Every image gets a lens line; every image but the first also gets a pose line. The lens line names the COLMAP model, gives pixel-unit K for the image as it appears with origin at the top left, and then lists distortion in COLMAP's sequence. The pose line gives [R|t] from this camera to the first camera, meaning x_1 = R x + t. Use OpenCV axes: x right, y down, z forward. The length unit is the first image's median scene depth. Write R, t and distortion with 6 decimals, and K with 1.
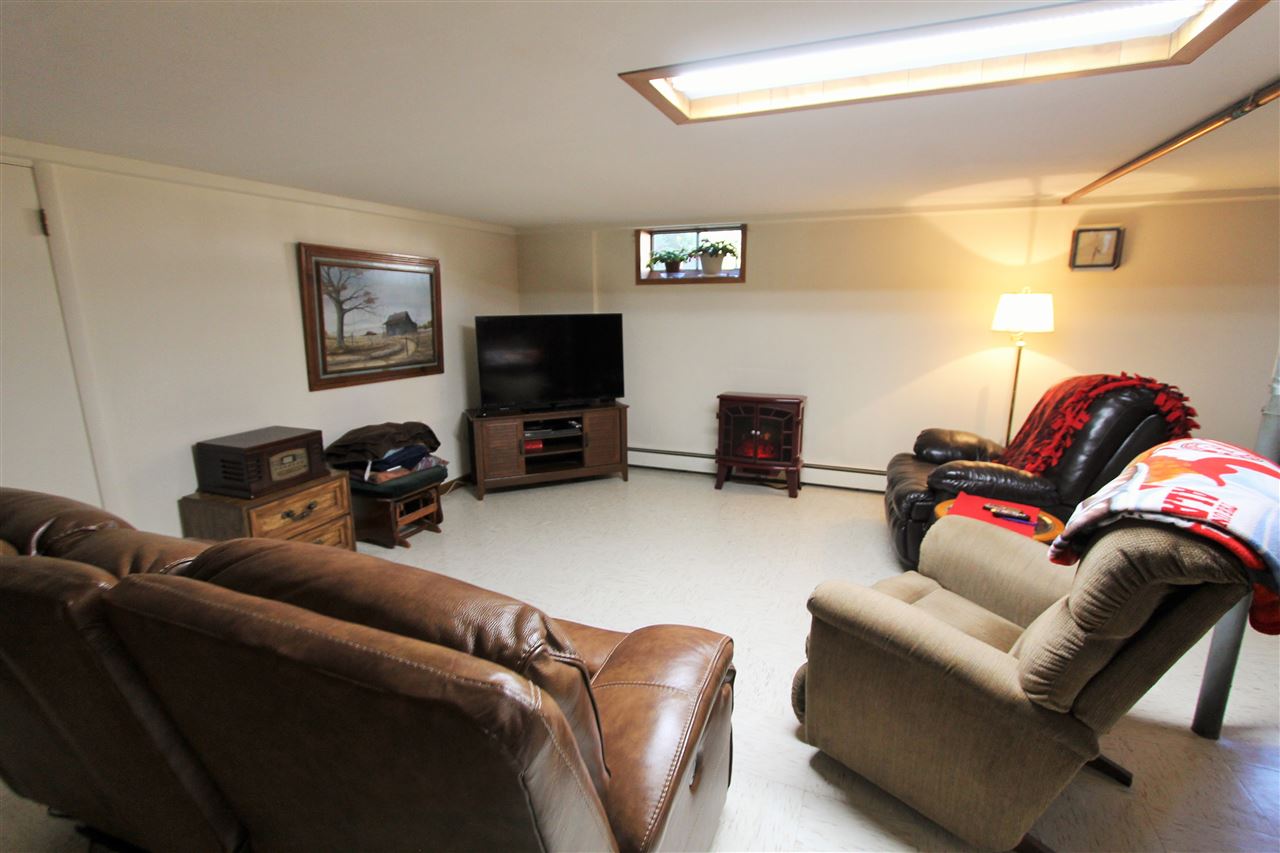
lens RADIAL K [[595.4, 0, 638.2], [0, 595.4, 428.5], [0, 0, 1]] dist [-0.010119, -0.000235]
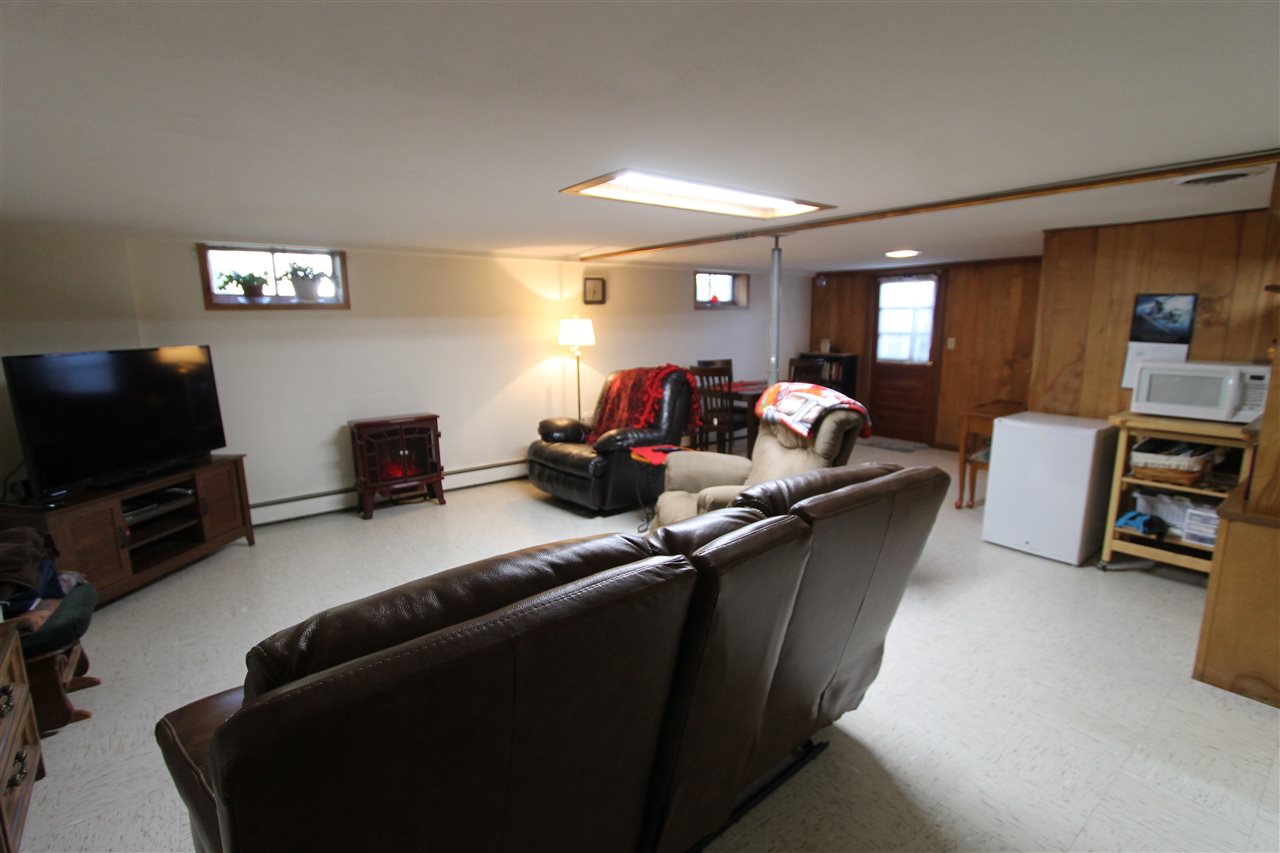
lens RADIAL K [[595.4, 0, 640.9], [0, 595.4, 429.2], [0, 0, 1]] dist [-0.010119, -0.000235]
pose [[0.497184, -0.158338, 0.853075, -0.465310], [0.192390, 0.978850, 0.069556, -0.025597], [-0.846046, 0.129541, 0.517131, 0.103629]]
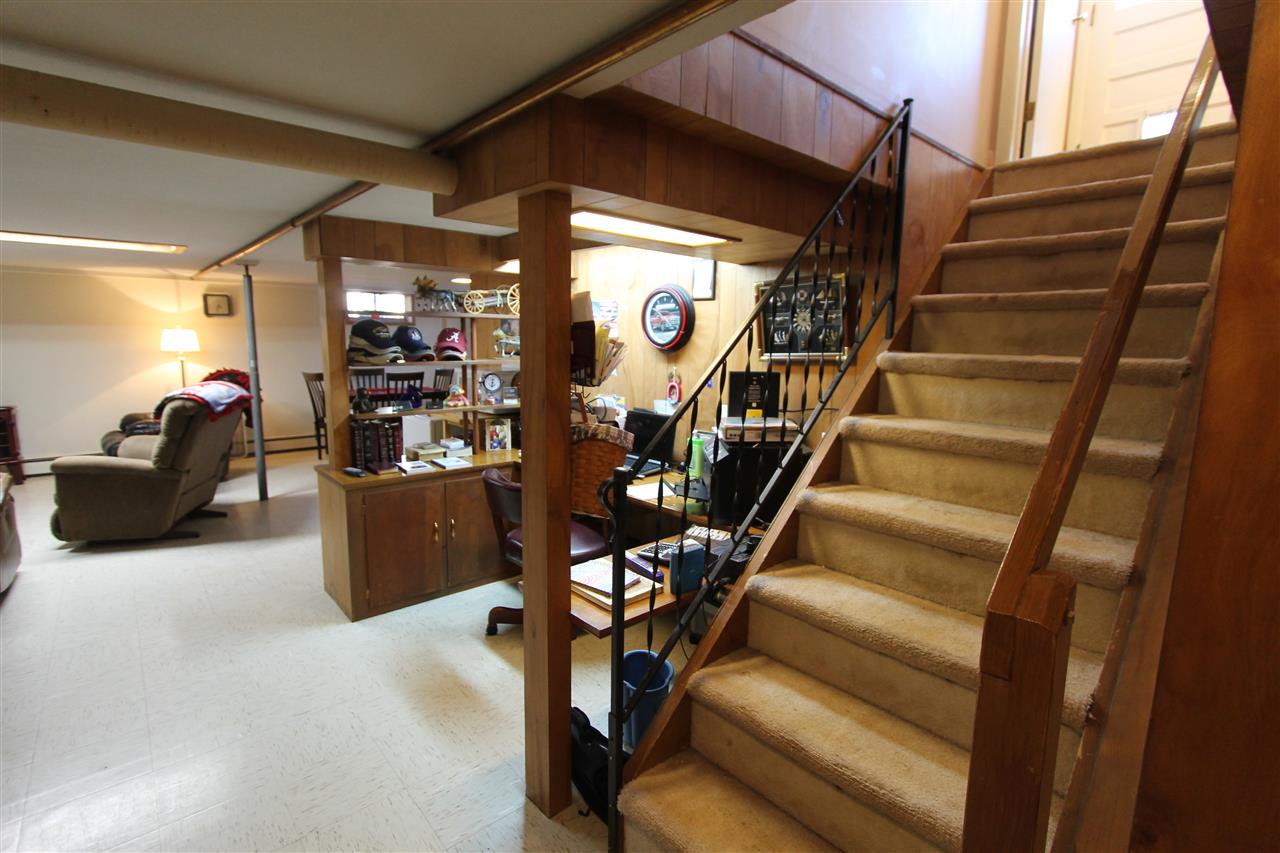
lens RADIAL K [[595.4, 0, 640.5], [0, 595.4, 429.9], [0, 0, 1]] dist [-0.010119, -0.000235]
pose [[0.433854, -0.122817, 0.892573, -0.268528], [0.170292, 0.983988, 0.052621, 0.159405], [-0.884743, 0.129169, 0.447822, -0.740776]]
